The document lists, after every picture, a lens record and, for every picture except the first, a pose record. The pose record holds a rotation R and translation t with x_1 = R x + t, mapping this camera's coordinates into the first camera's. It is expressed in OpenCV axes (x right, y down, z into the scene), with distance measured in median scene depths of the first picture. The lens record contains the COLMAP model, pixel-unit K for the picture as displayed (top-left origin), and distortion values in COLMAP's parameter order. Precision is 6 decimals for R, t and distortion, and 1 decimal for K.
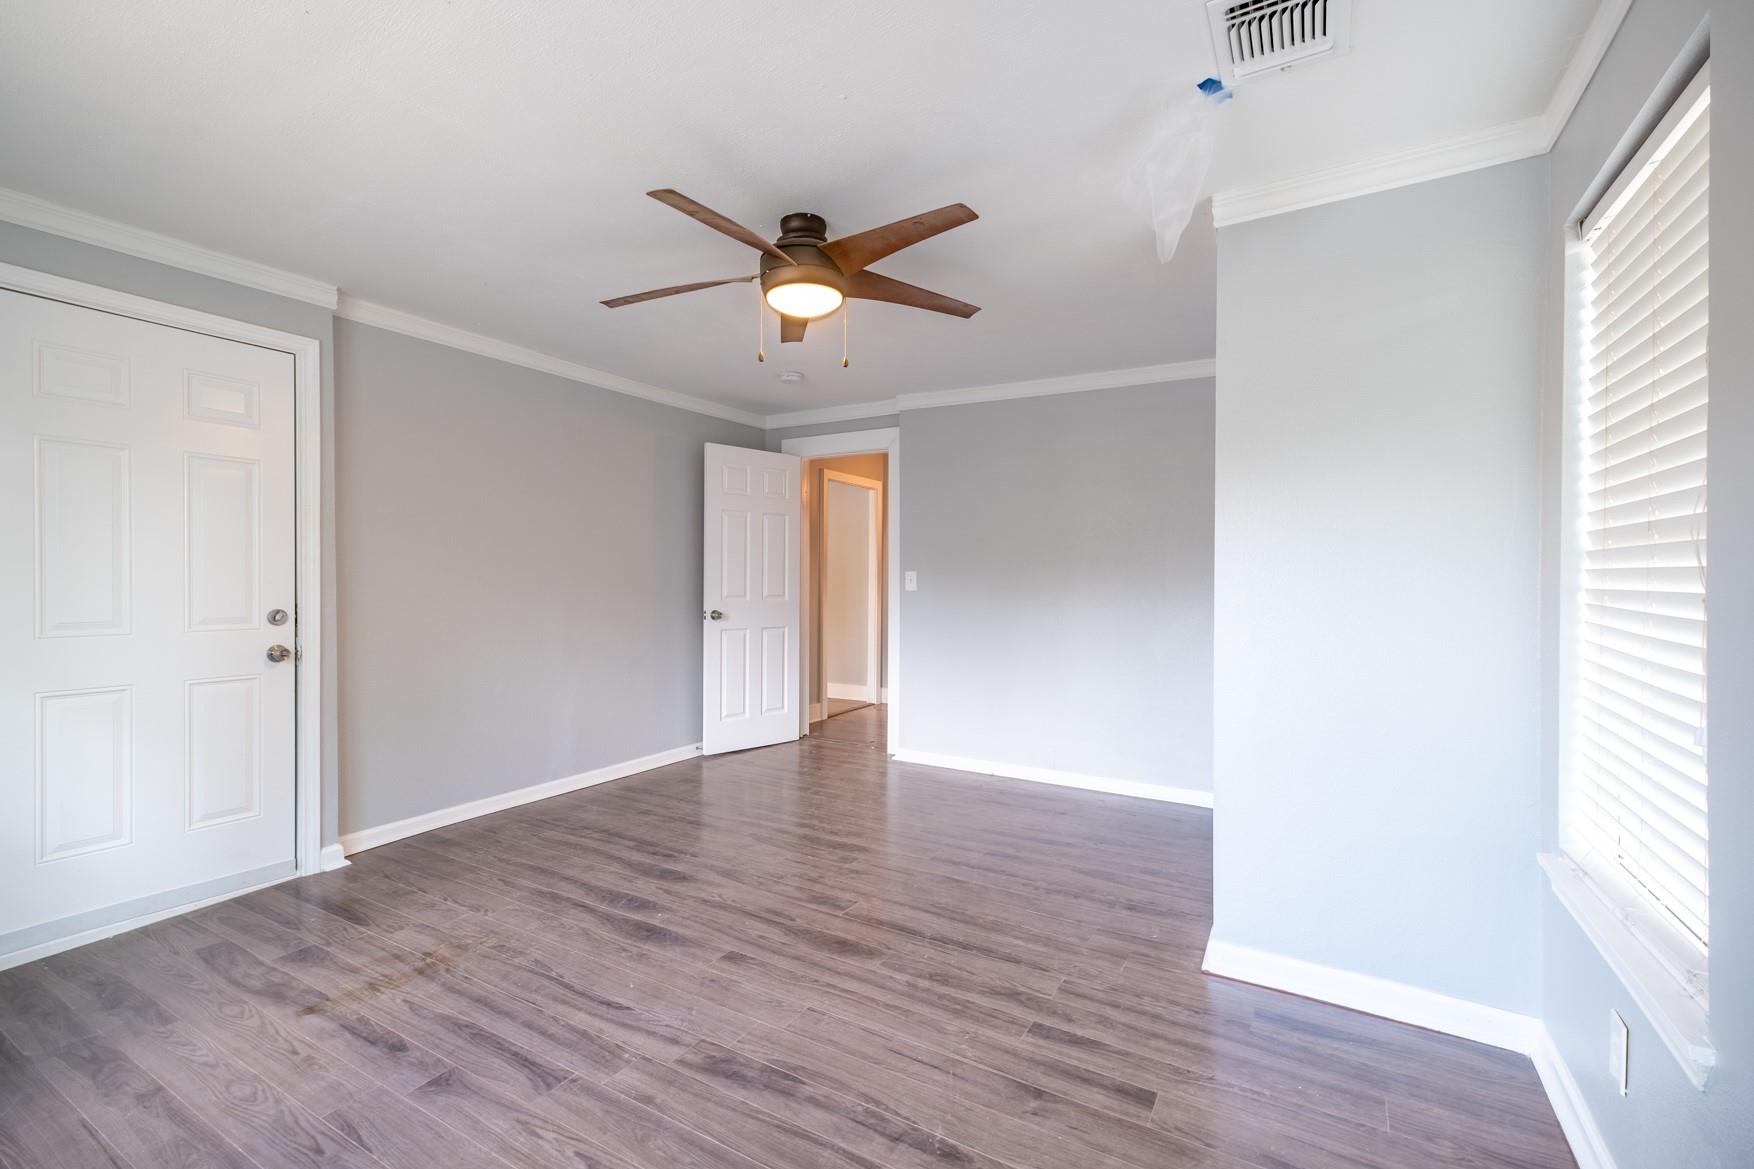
lens RADIAL K [[758.9, 0, 880.8], [0, 758.9, 584.1], [0, 0, 1]] dist [0.011164, -0.001258]
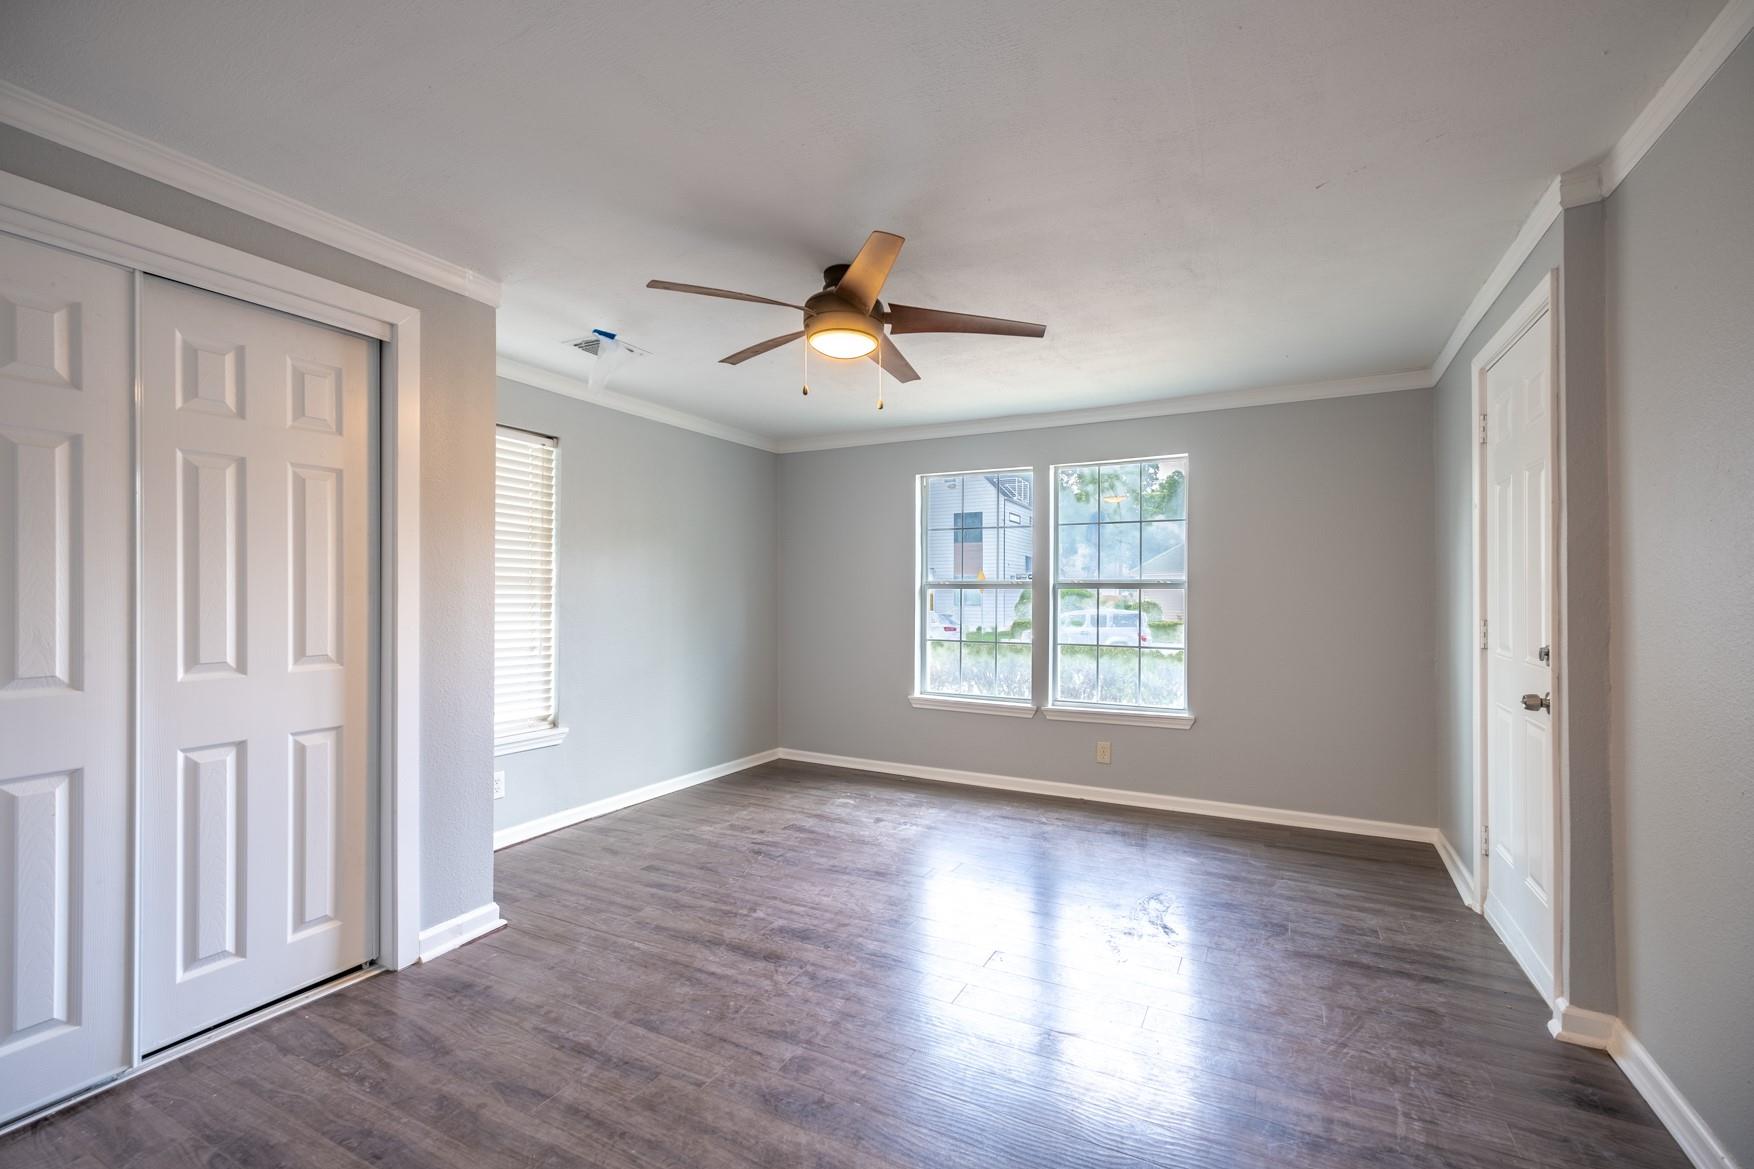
lens RADIAL K [[758.9, 0, 878.0], [0, 758.9, 589.1], [0, 0, 1]] dist [0.011164, -0.001258]
pose [[-0.998877, -0.005898, -0.047009, -0.099487], [-0.005824, 0.999982, -0.001709, -0.022208], [0.047018, -0.001433, -0.998893, 2.100221]]
